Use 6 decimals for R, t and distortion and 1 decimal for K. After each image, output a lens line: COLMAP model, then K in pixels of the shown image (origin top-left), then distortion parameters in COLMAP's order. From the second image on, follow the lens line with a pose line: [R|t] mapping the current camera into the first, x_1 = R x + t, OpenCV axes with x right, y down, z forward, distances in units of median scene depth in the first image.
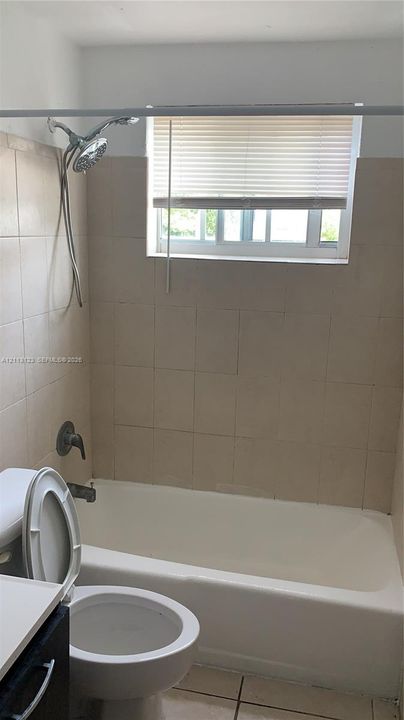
lens RADIAL K [[603.6, 0, 203.8], [0, 603.6, 360.7], [0, 0, 1]] dist [0.056565, -0.004984]
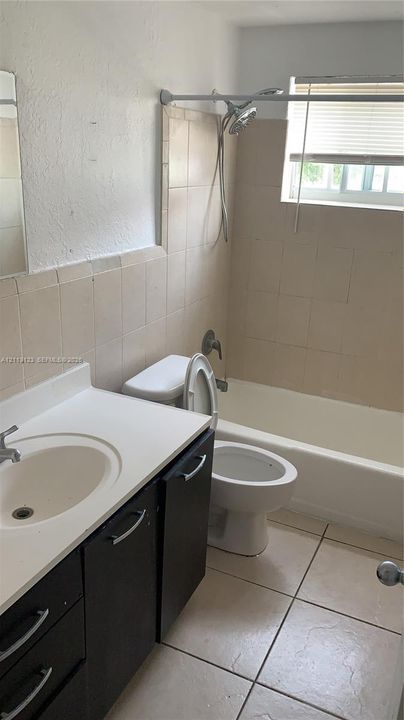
lens RADIAL K [[603.6, 0, 203.8], [0, 603.6, 360.7], [0, 0, 1]] dist [0.056565, -0.004984]
pose [[0.976002, 0.085362, -0.200335, 0.030444], [-0.063611, 0.991600, 0.112617, 0.020959], [0.208266, -0.097171, 0.973233, -0.293922]]
